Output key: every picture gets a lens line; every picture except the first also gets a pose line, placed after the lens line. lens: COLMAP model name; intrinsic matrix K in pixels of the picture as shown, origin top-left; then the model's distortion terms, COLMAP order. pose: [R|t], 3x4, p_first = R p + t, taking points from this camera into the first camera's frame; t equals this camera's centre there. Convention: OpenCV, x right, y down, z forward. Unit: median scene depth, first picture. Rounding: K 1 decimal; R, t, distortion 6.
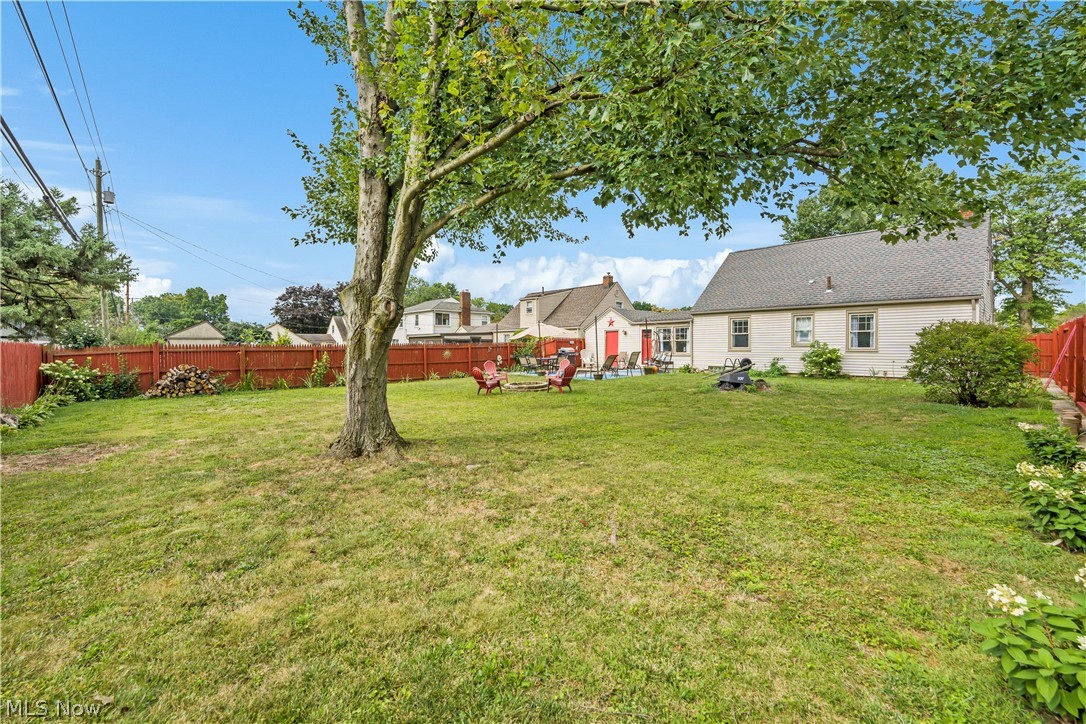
lens RADIAL K [[439.8, 0, 543.0], [0, 439.8, 362.0], [0, 0, 1]] dist [0.001336, 0.000129]
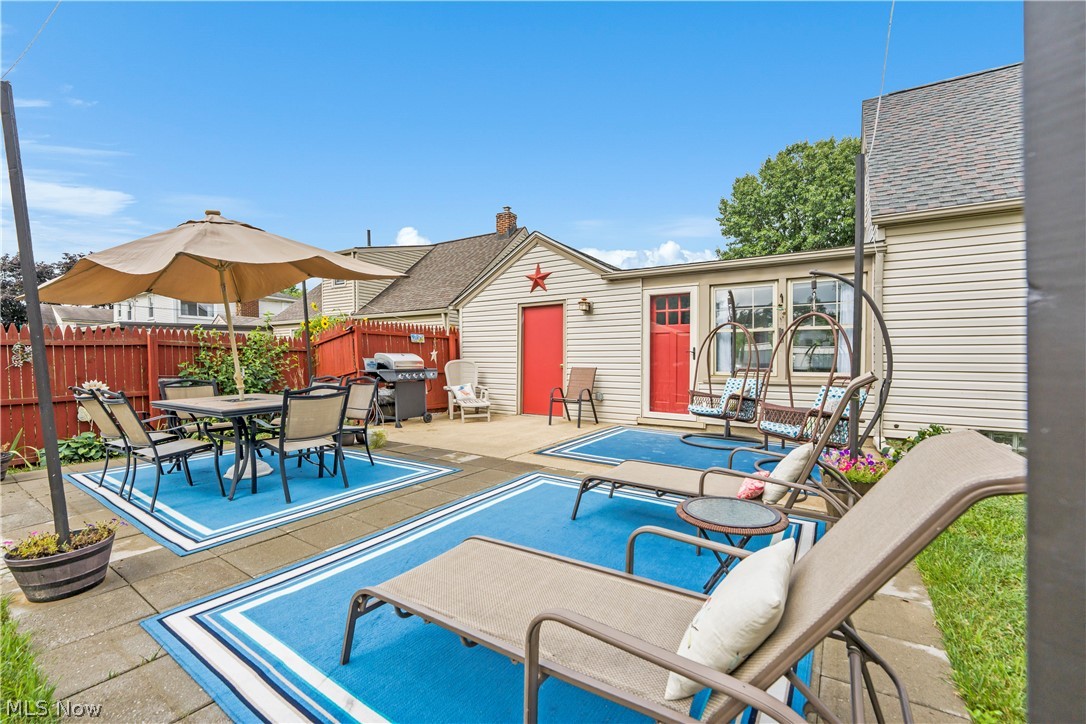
lens RADIAL K [[439.8, 0, 543.0], [0, 439.8, 362.0], [0, 0, 1]] dist [0.001336, 0.000129]
pose [[0.959547, 0.007539, 0.281448, 0.083662], [0.002038, 0.999429, -0.033720, -0.021368], [-0.281542, 0.032929, 0.958984, 0.880341]]
